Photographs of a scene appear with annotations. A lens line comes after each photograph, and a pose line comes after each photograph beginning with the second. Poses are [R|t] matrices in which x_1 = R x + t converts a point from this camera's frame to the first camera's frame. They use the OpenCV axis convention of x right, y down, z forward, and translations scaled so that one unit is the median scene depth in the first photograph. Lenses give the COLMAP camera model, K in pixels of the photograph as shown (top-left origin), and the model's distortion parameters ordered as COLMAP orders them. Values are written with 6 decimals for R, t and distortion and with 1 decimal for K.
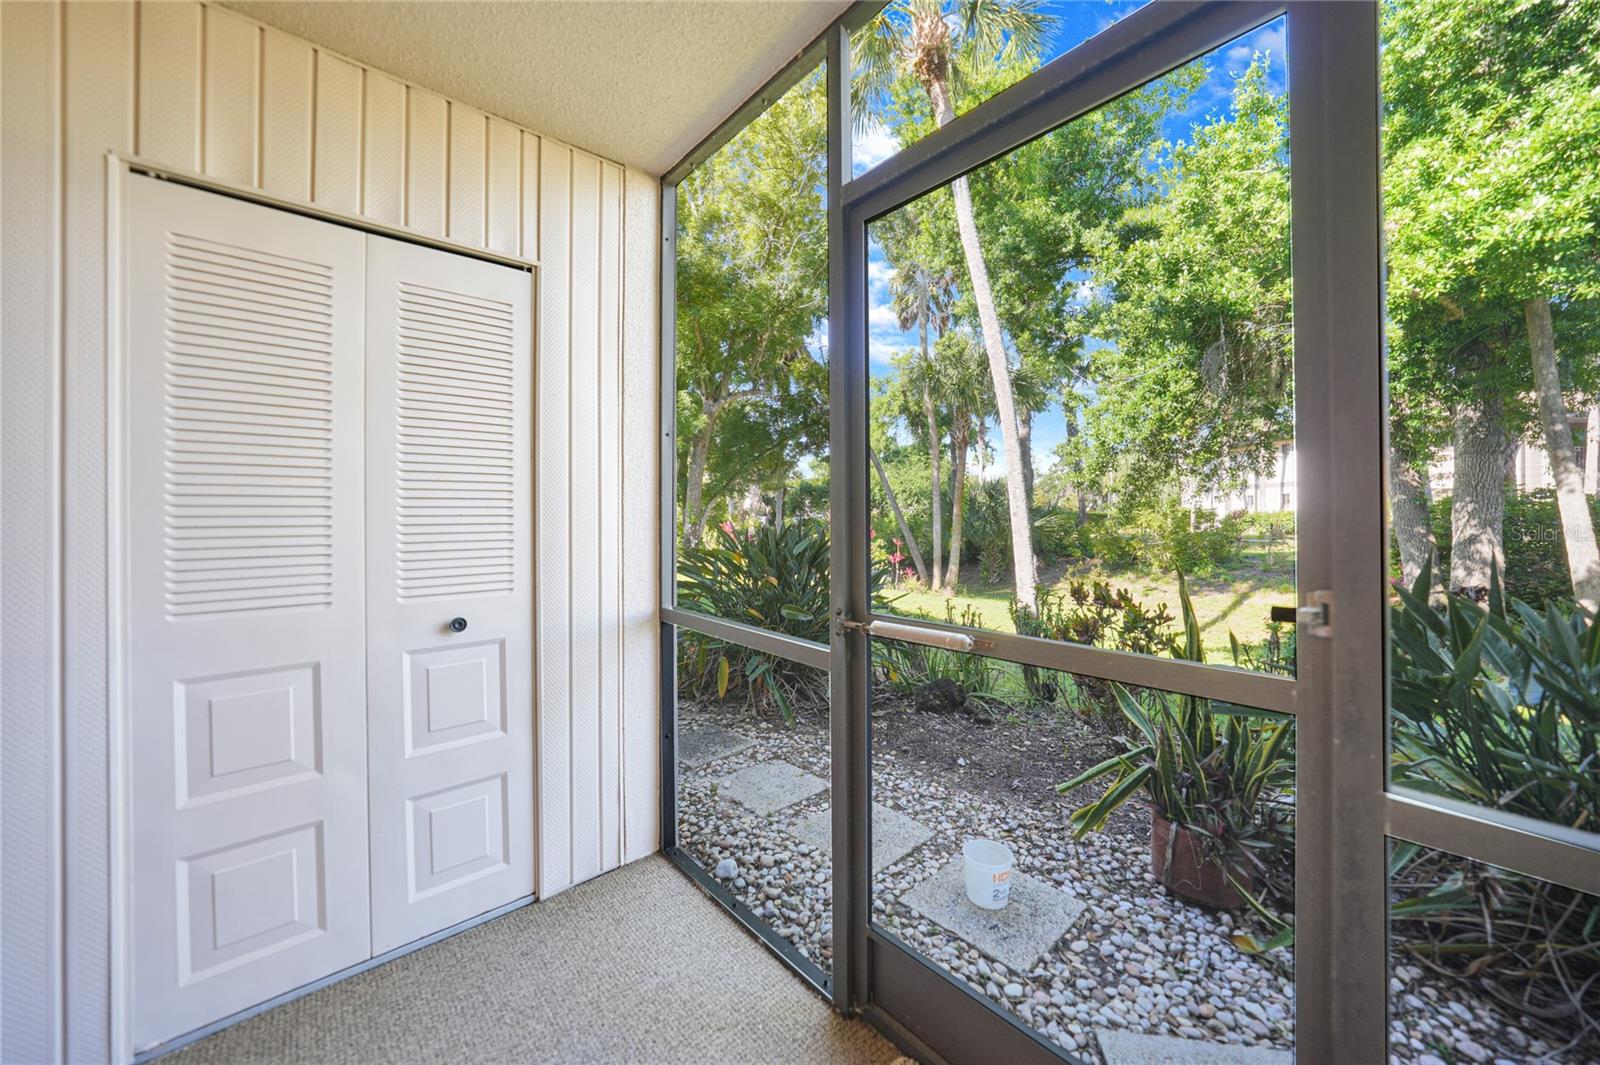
lens RADIAL K [[579.8, 0, 802.1], [0, 579.8, 516.9], [0, 0, 1]] dist [-0.026662, 0.006645]
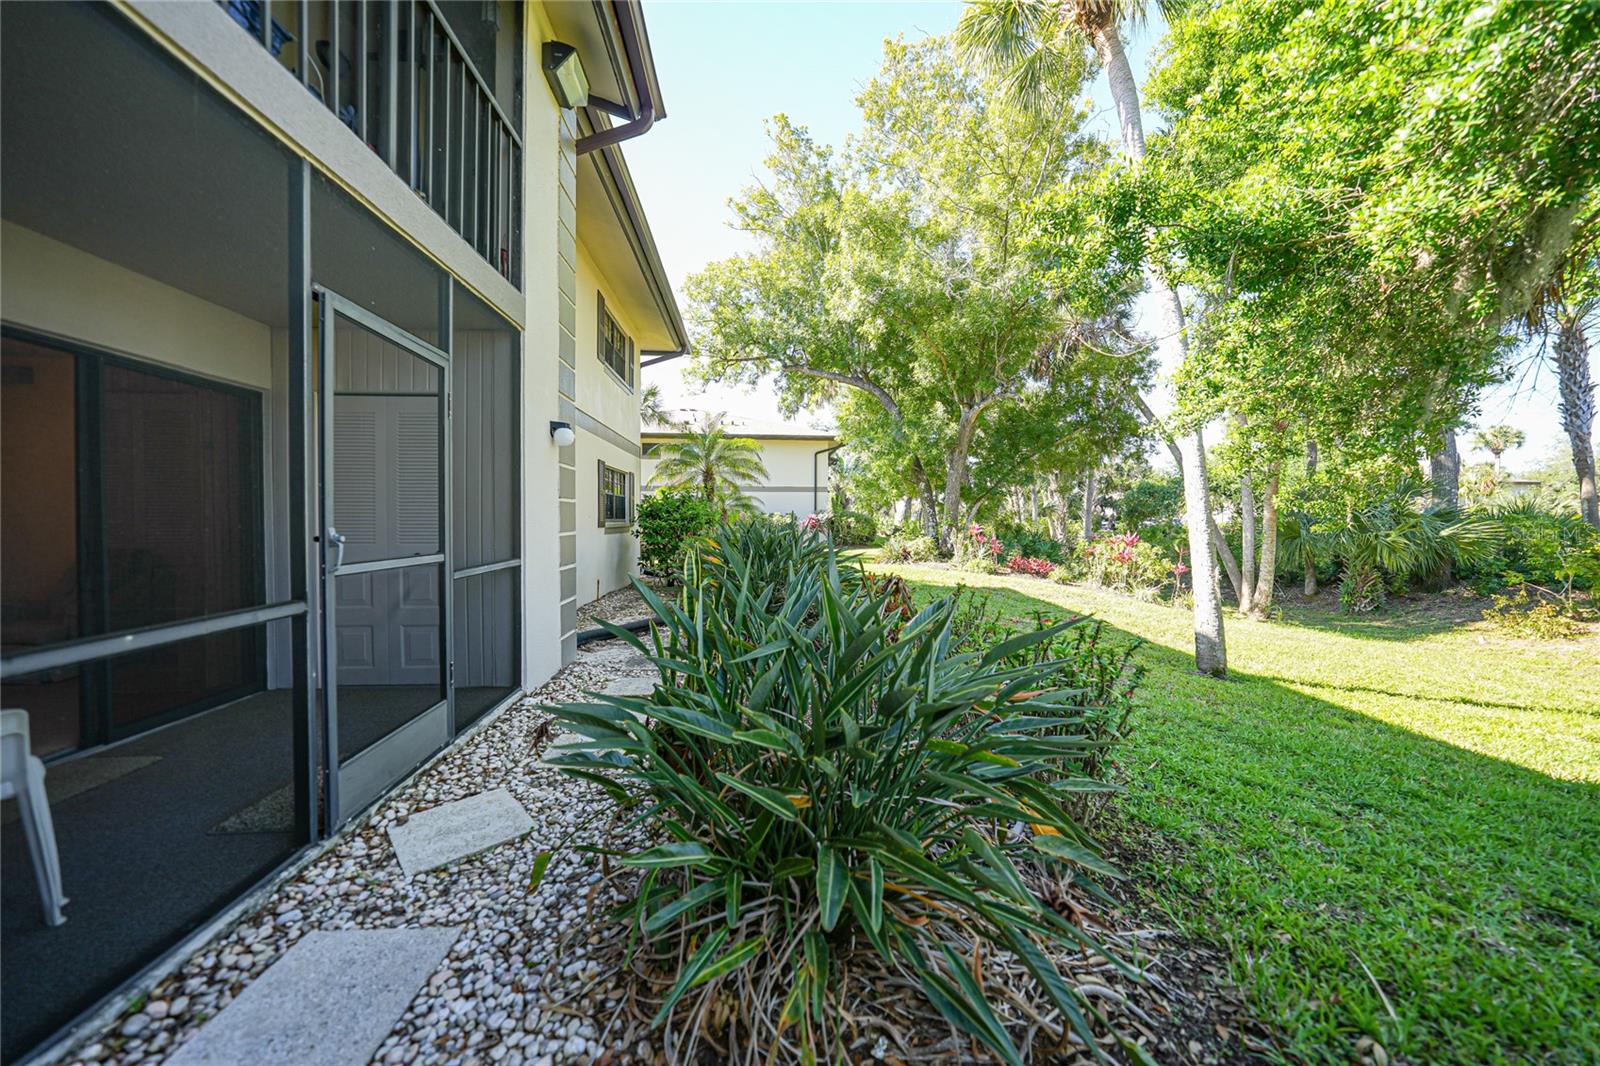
lens RADIAL K [[559.0, 0, 795.0], [0, 559.0, 526.2], [0, 0, 1]] dist [-0.026677, 0.008693]
pose [[0.795235, 0.014069, -0.606138, 1.259587], [-0.008388, 0.999890, 0.012203, 0.018077], [0.606244, -0.004620, 0.795266, 0.084431]]
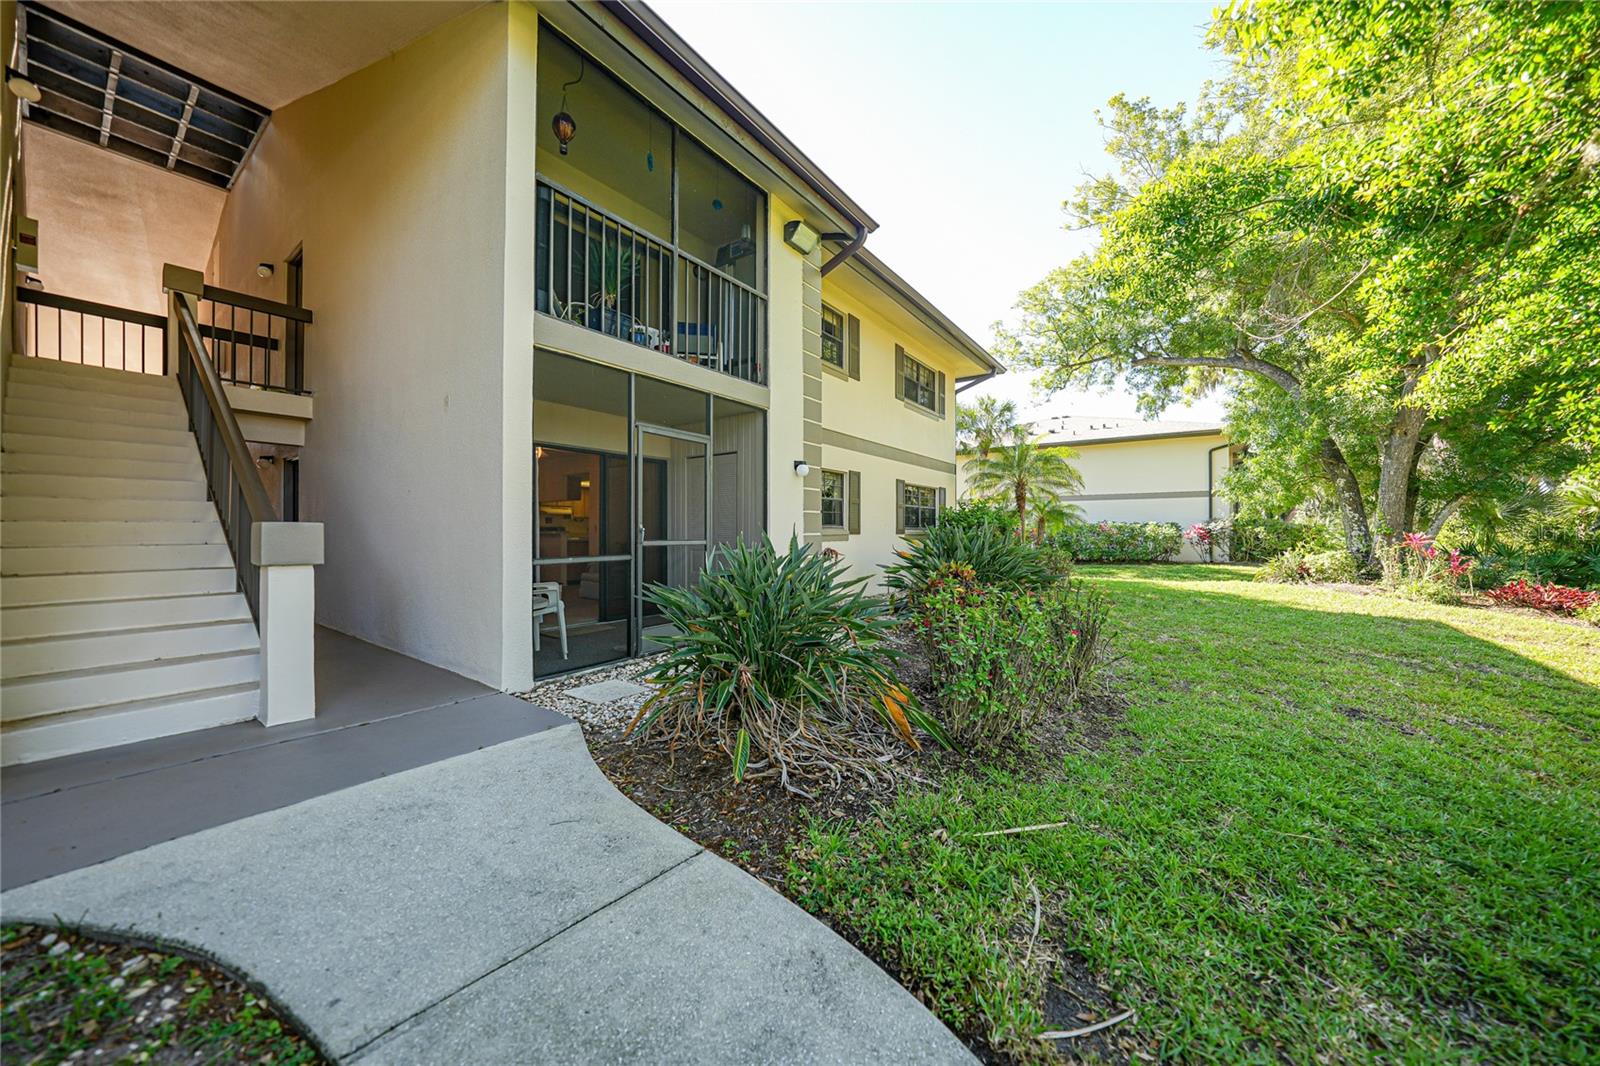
lens RADIAL K [[559.0, 0, 795.0], [0, 559.0, 526.2], [0, 0, 1]] dist [-0.026677, 0.008693]
pose [[0.212970, -0.005837, -0.977041, 2.194451], [-0.004300, 0.999967, -0.006911, 0.050332], [0.977049, 0.005673, 0.212938, 0.420290]]
